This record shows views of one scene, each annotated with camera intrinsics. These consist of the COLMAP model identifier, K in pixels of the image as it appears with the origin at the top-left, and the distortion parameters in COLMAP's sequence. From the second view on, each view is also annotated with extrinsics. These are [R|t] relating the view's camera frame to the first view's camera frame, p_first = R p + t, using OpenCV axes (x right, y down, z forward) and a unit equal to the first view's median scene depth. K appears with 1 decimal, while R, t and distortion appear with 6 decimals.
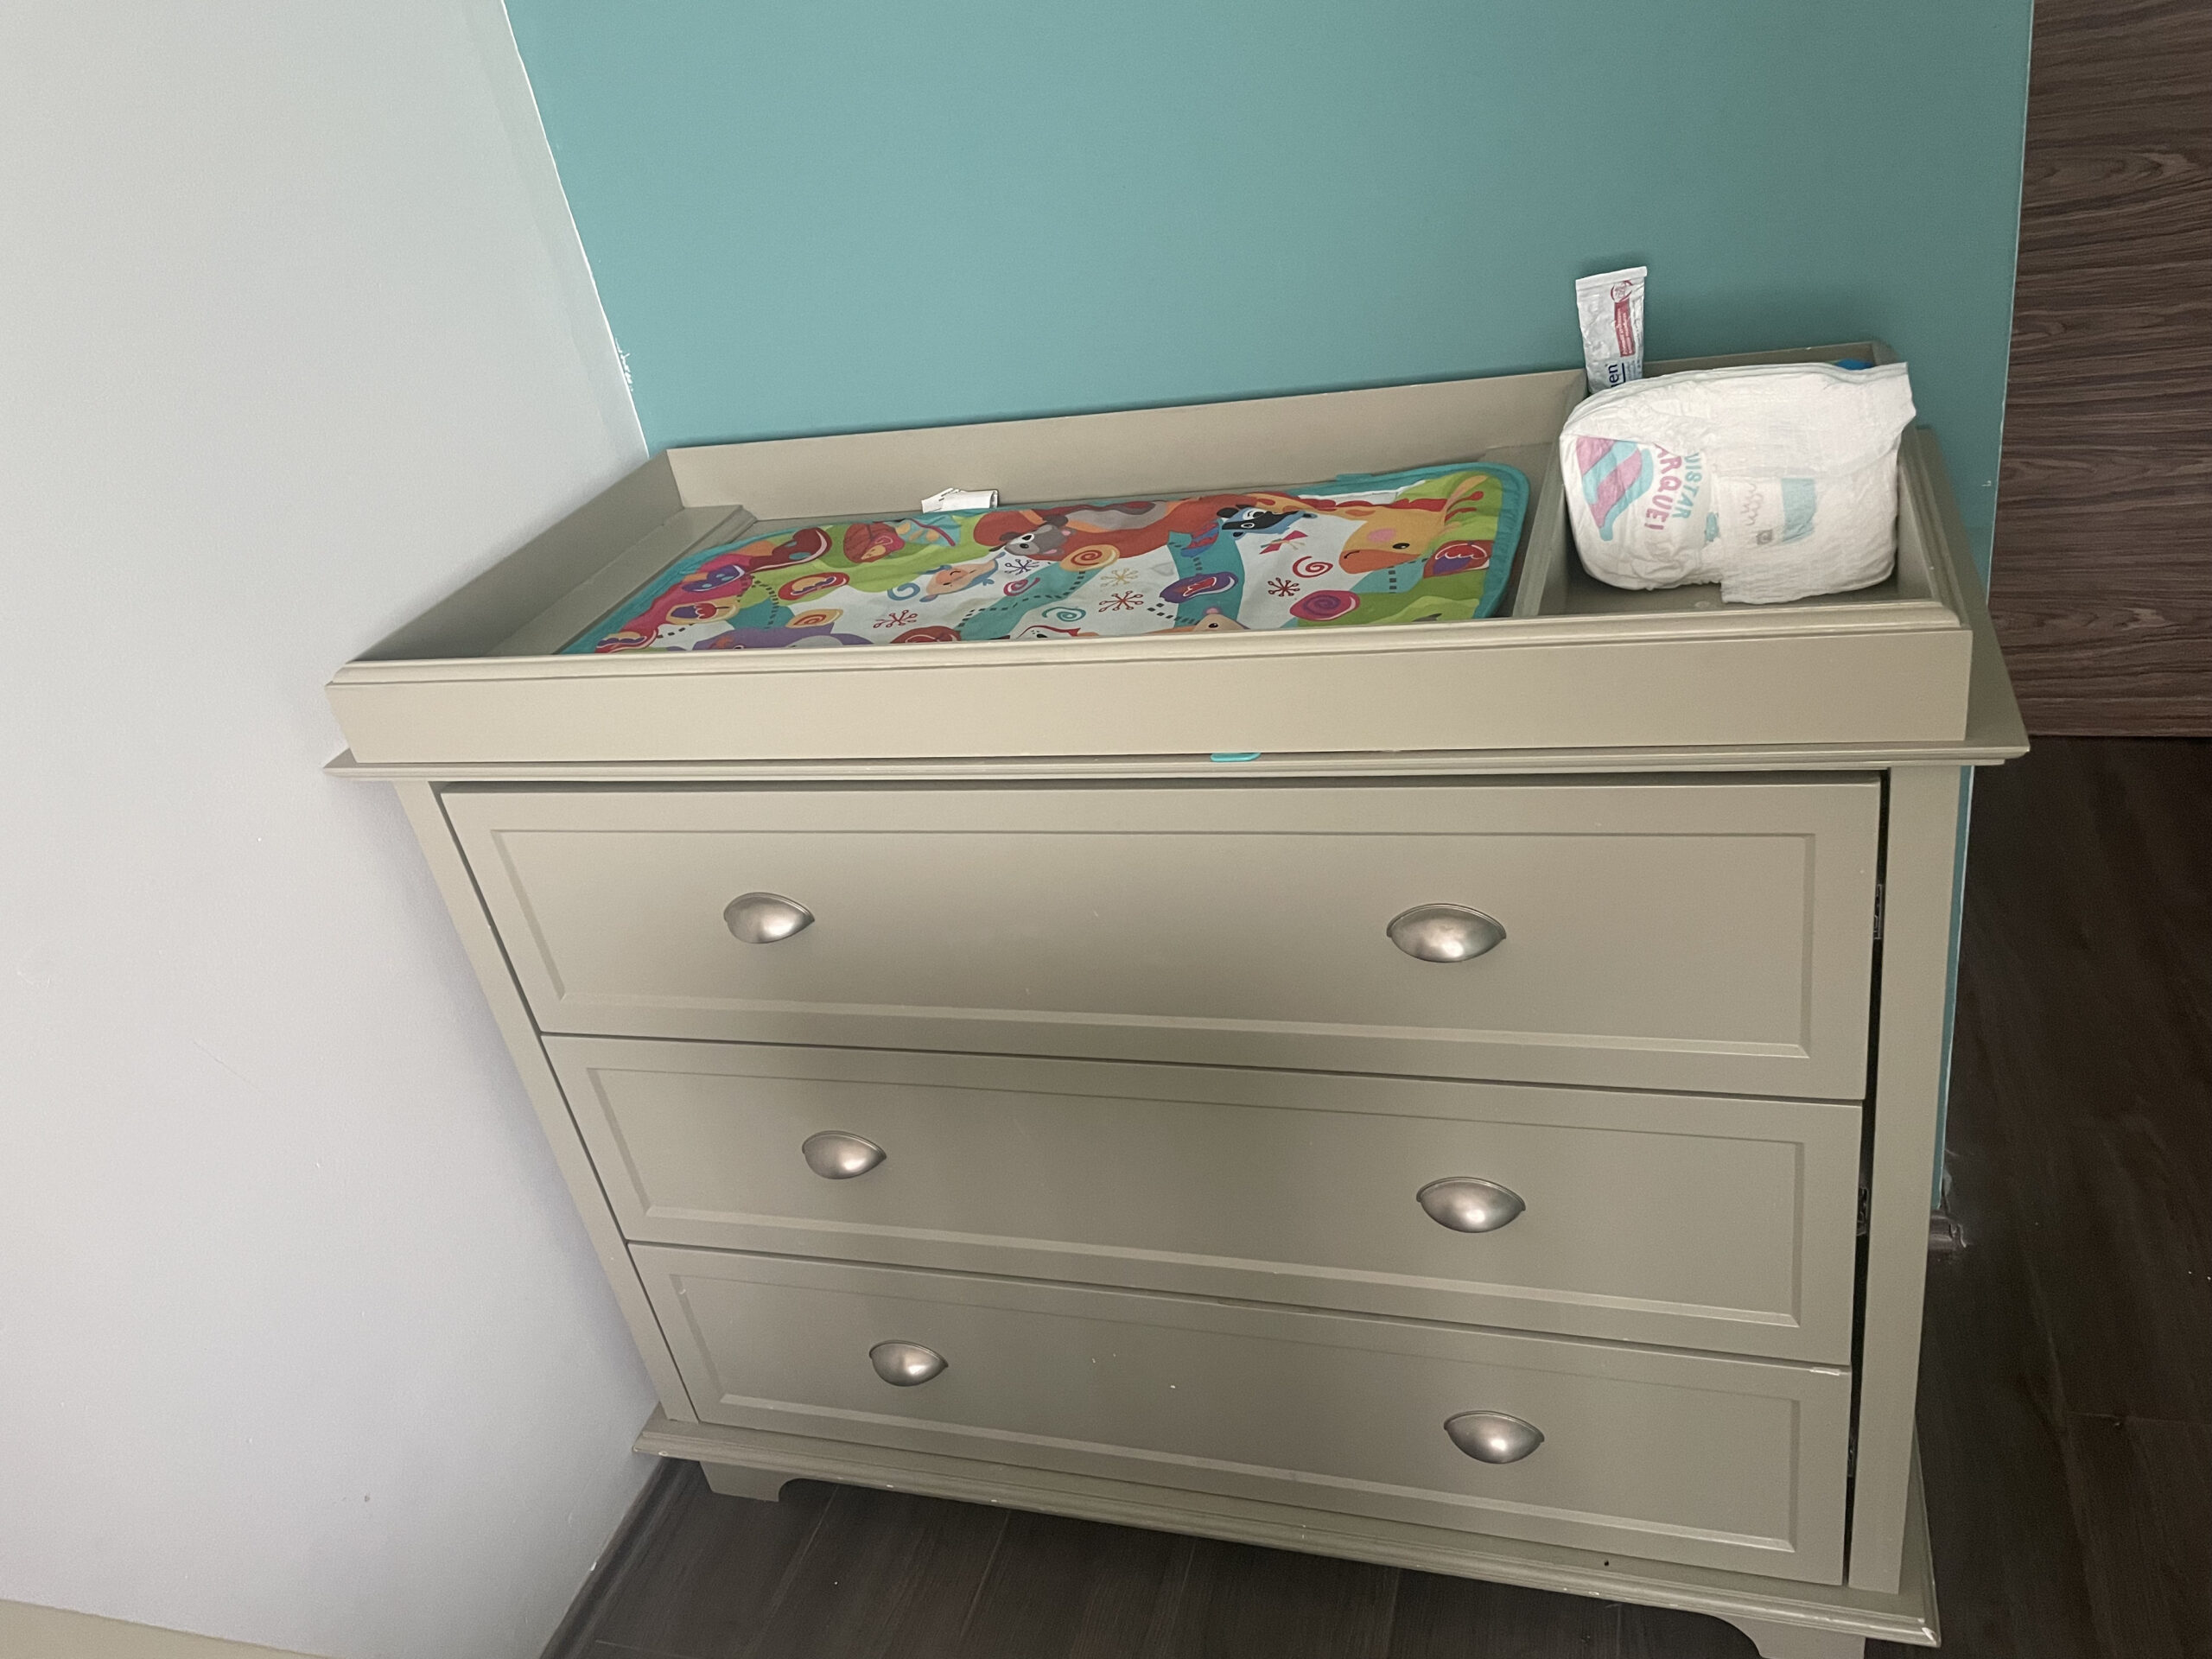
lens RADIAL K [[1699.6, 0, 1106.0], [0, 1699.6, 829.5], [0, 0, 1]] dist [0.087402, -0.114146]
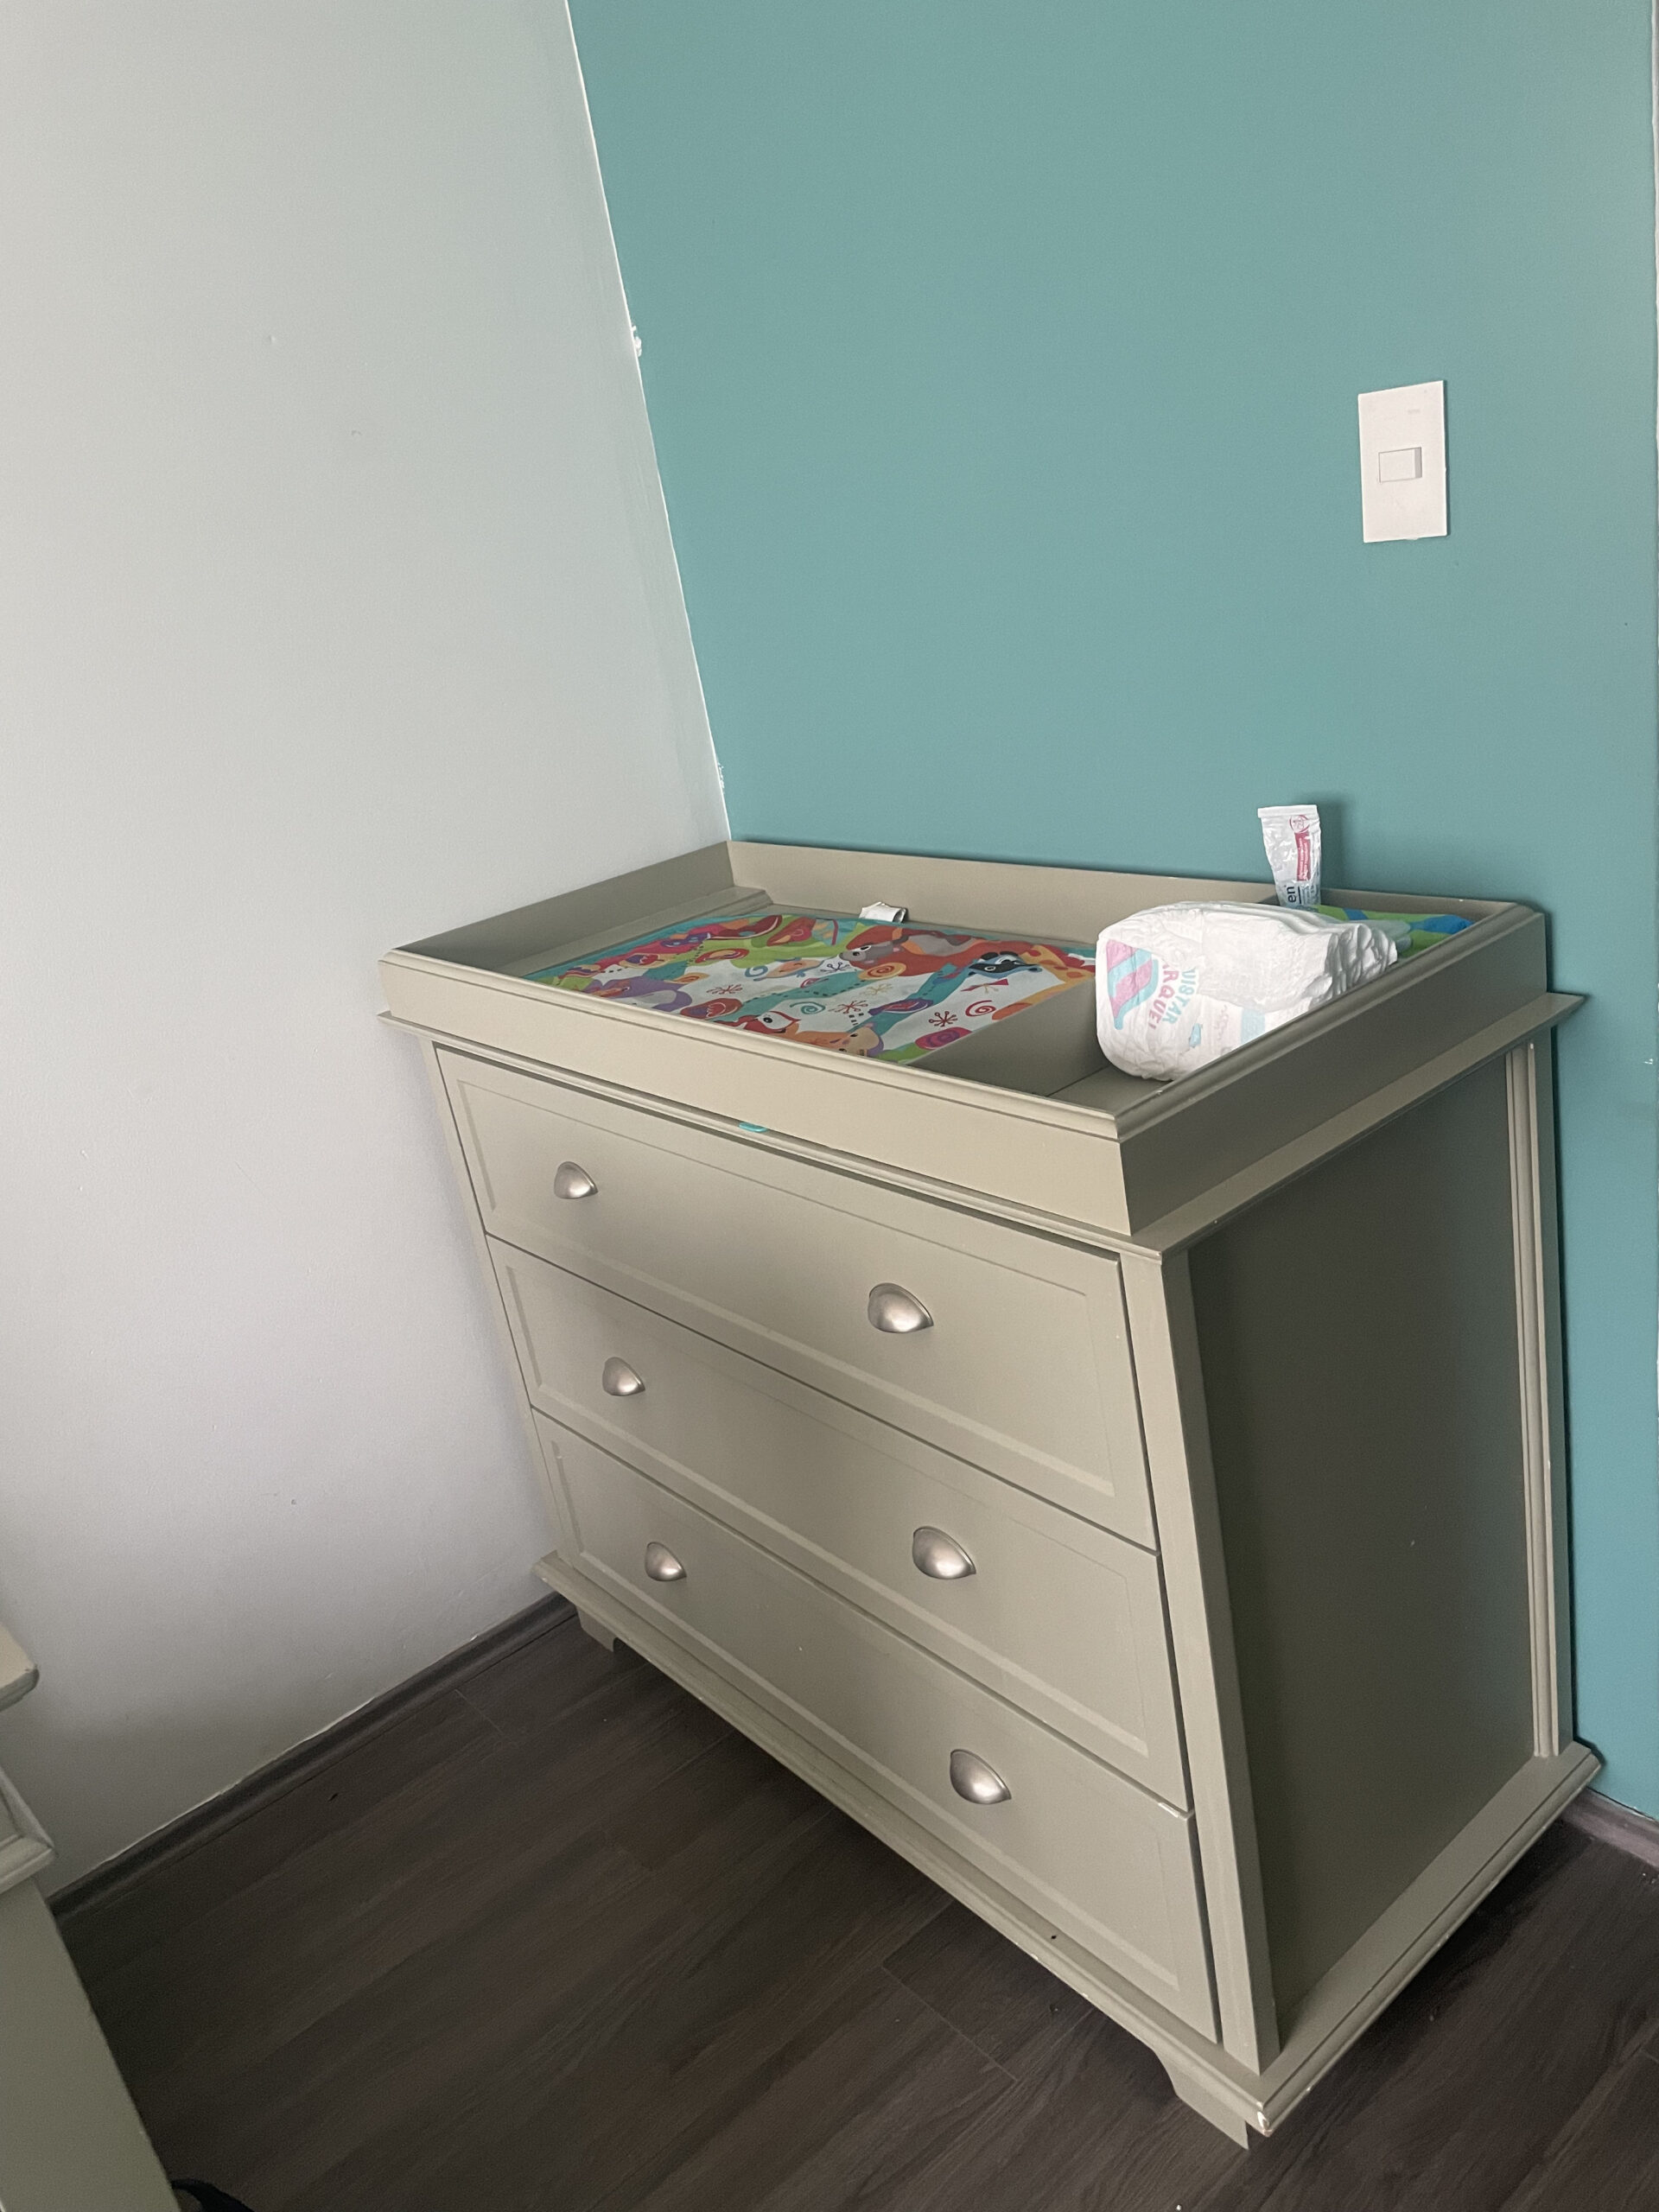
lens RADIAL K [[1699.6, 0, 829.5], [0, 1699.6, 1106.0], [0, 0, 1]] dist [0.087402, -0.114146]
pose [[0.841285, 0.217133, -0.495069, 0.622666], [-0.243856, 0.969750, 0.010931, -0.071241], [0.482466, 0.111530, 0.868785, -0.093069]]
